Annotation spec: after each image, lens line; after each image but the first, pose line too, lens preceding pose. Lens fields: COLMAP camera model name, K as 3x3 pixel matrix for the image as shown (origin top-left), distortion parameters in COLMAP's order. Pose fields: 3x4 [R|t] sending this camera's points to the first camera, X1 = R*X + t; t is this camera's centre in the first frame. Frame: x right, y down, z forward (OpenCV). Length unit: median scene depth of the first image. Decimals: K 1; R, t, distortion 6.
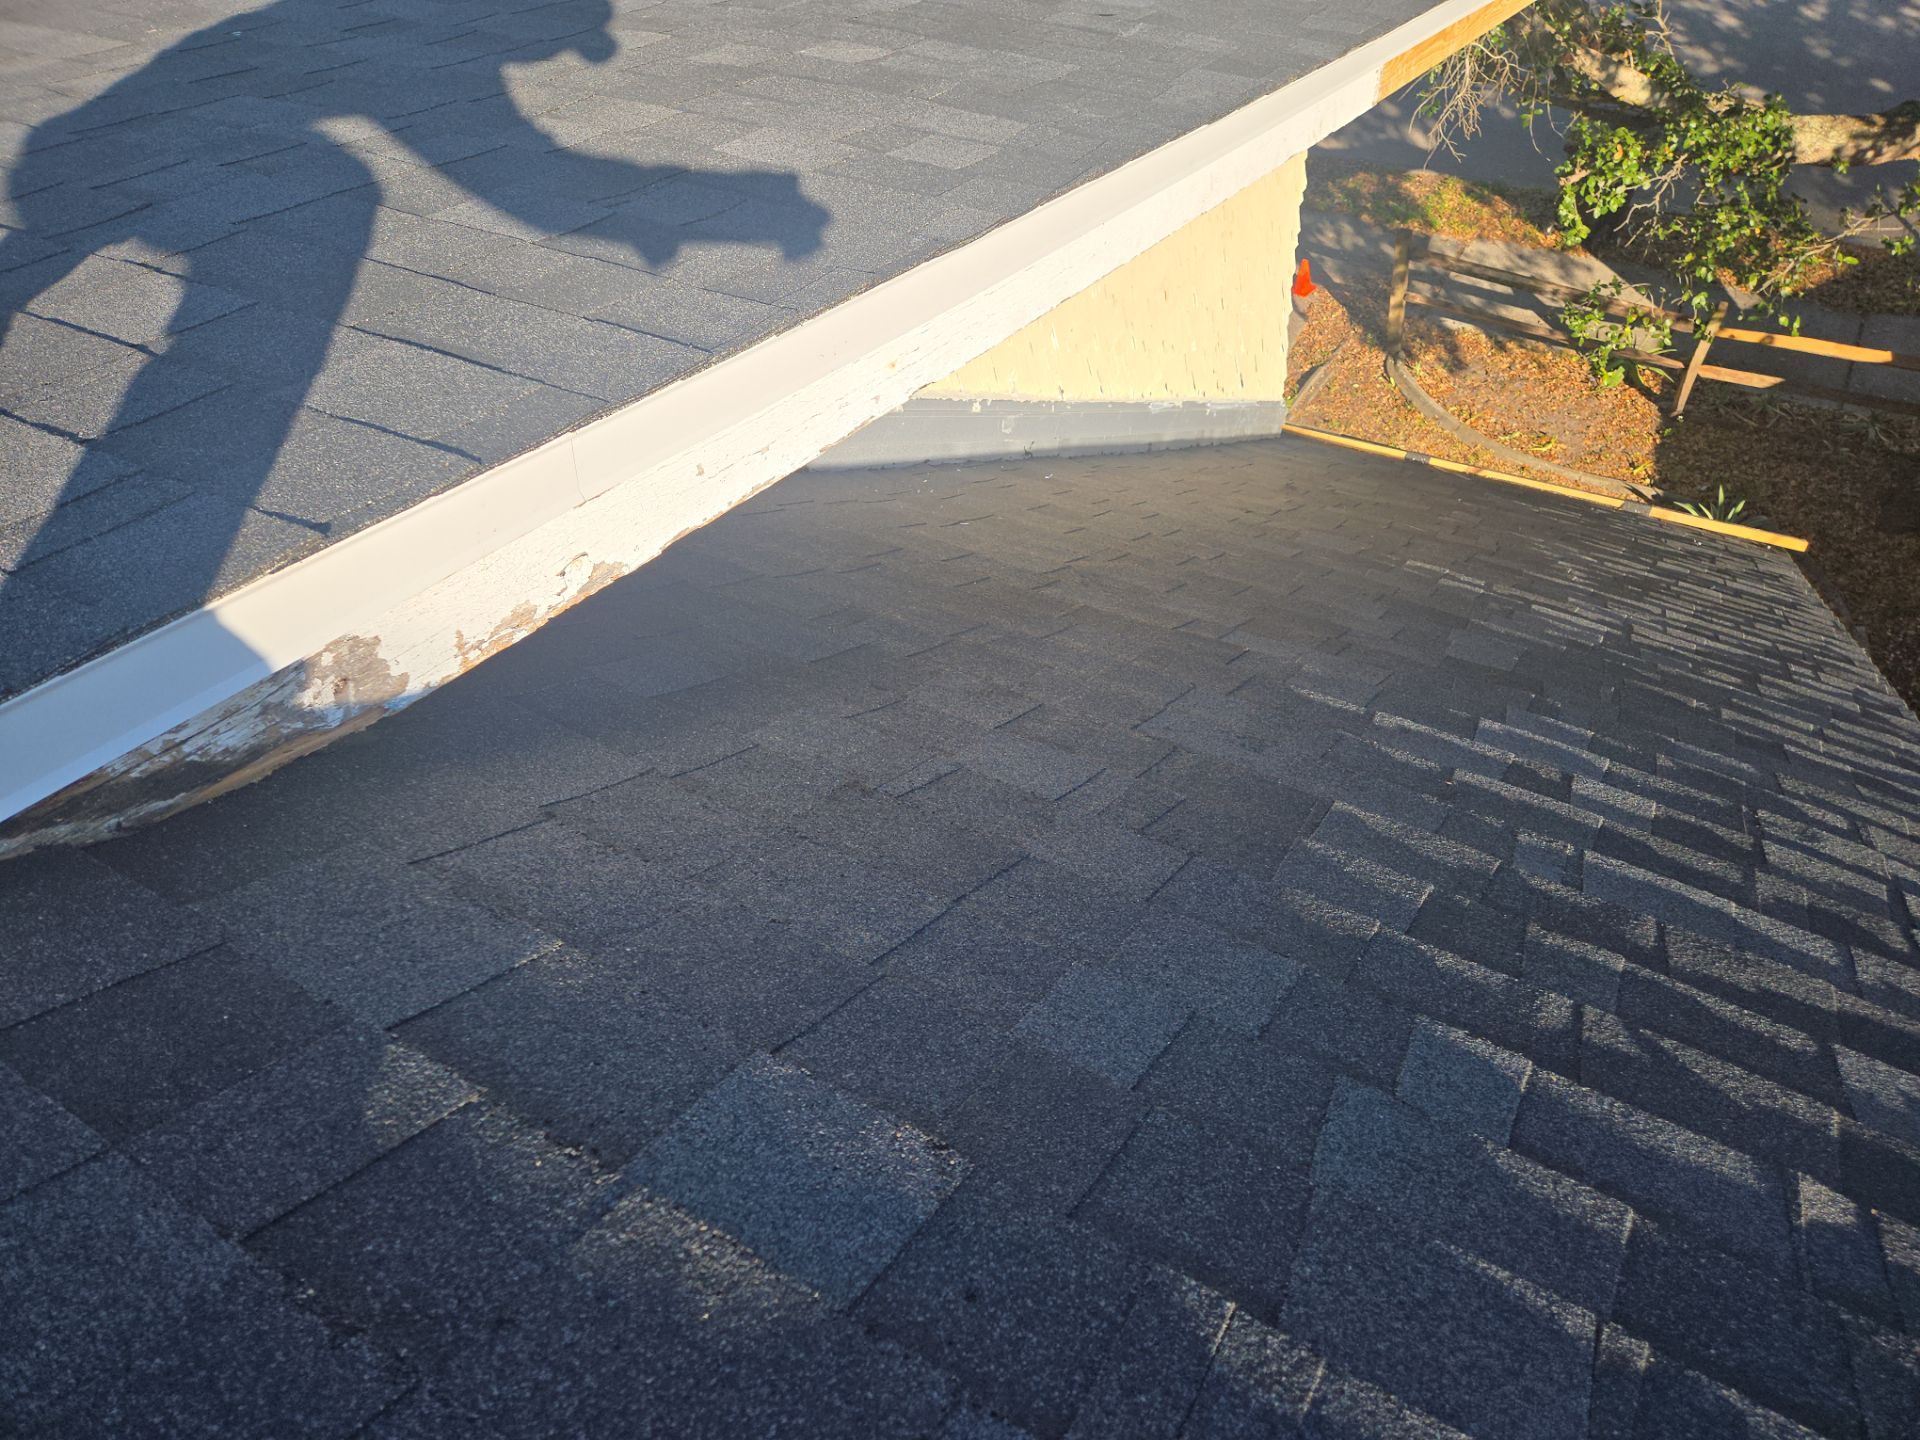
lens RADIAL K [[1247.6, 0, 959.4], [0, 1247.6, 718.4], [0, 0, 1]] dist [0.032199, -0.032864]
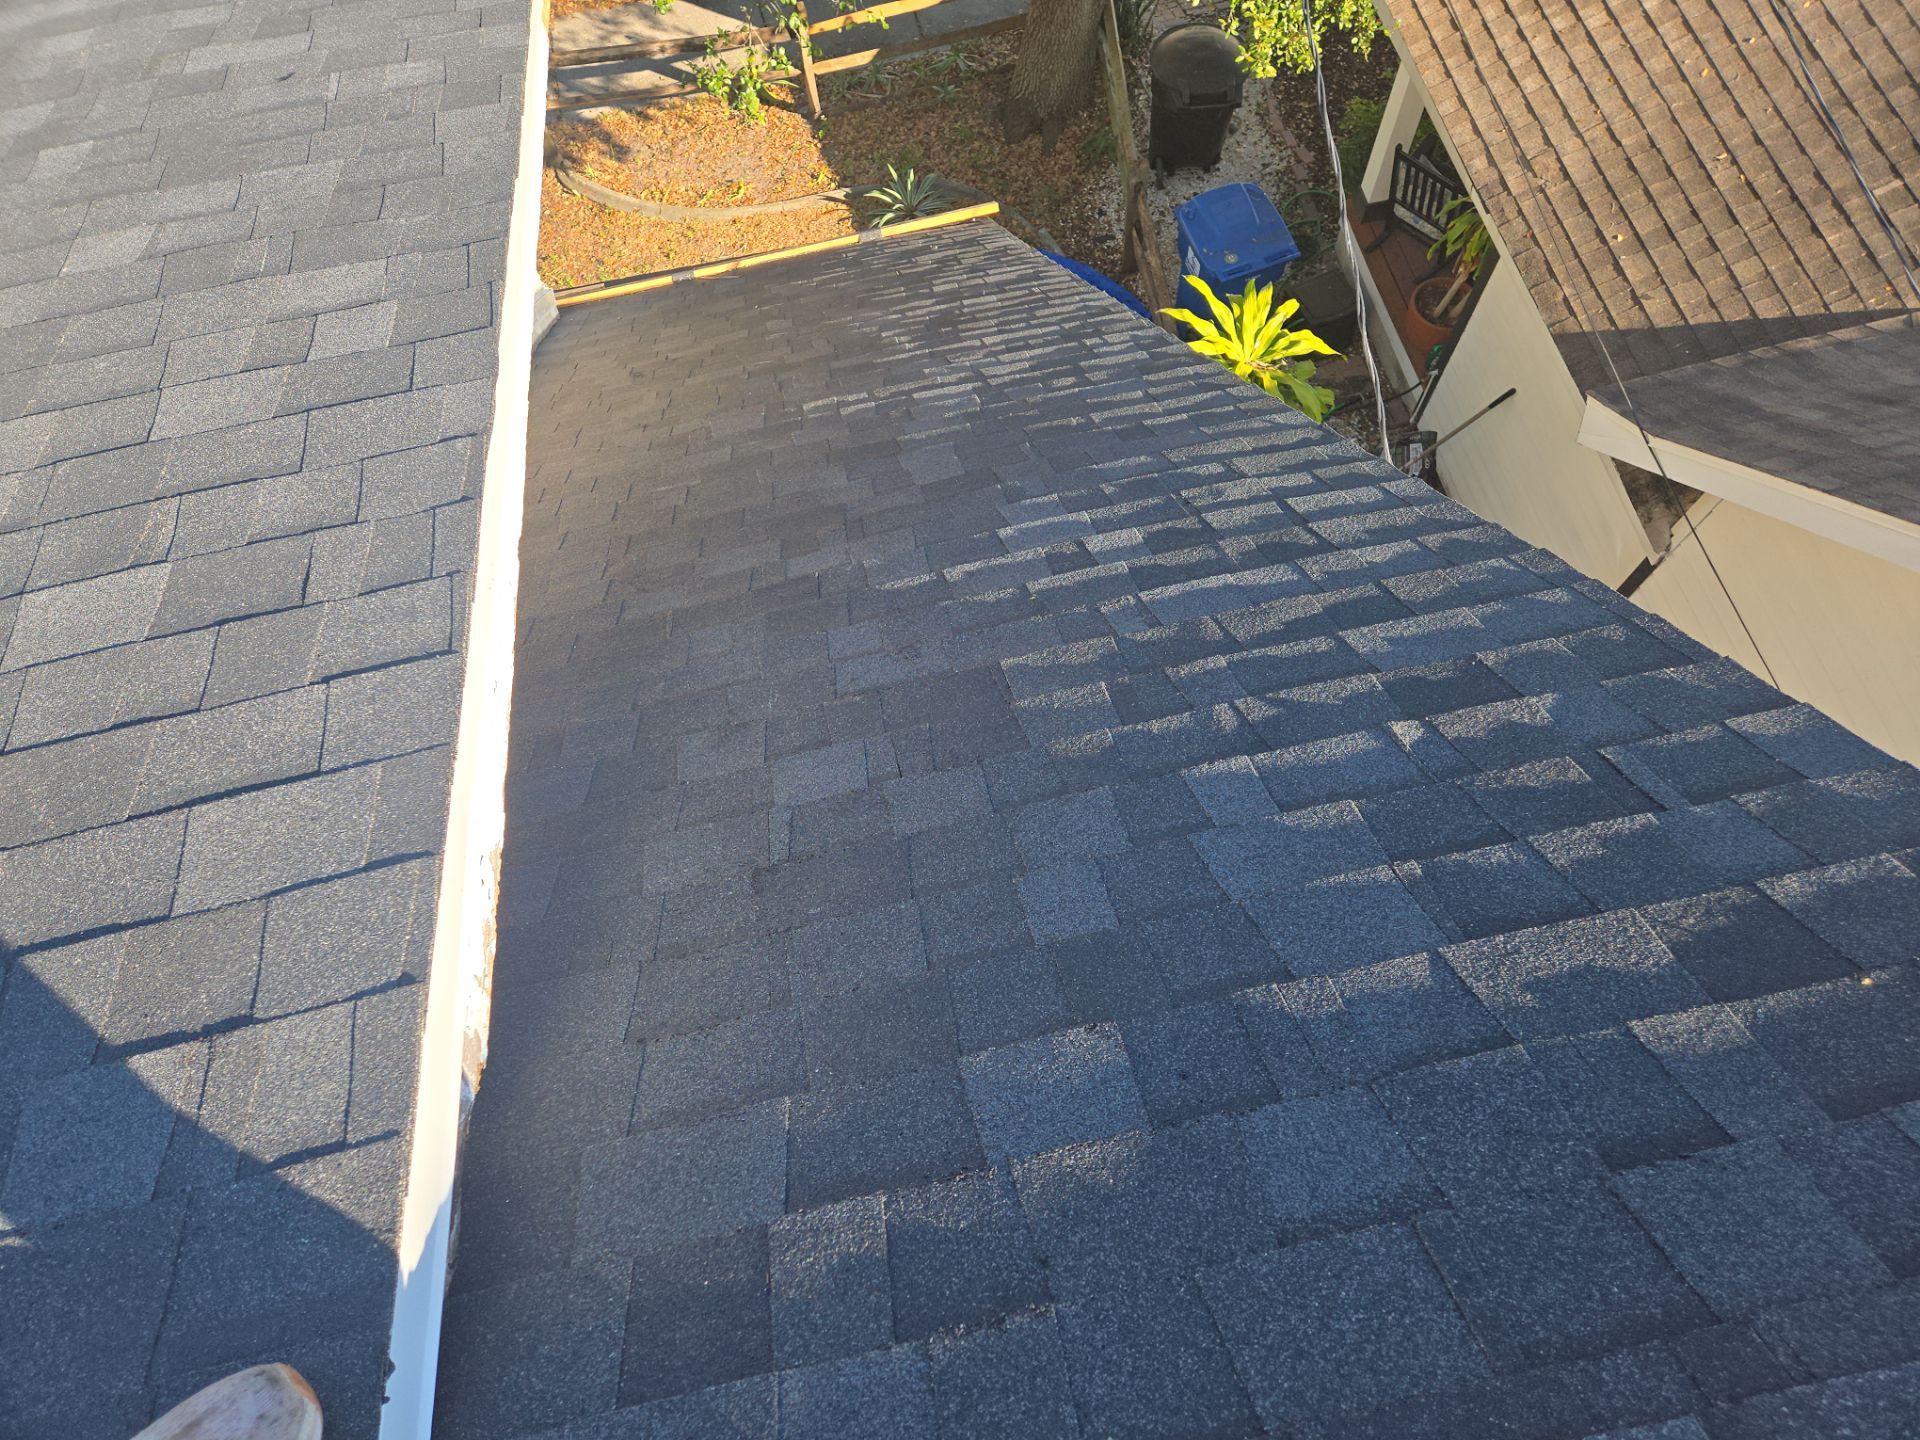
lens RADIAL K [[1278.8, 0, 906.6], [0, 1278.8, 697.0], [0, 0, 1]] dist [0.055325, -0.045386]
pose [[0.744860, -0.564933, 0.355013, -0.255845], [0.512445, 0.825123, 0.237850, -0.249889], [-0.427298, 0.004760, 0.904098, -0.194010]]
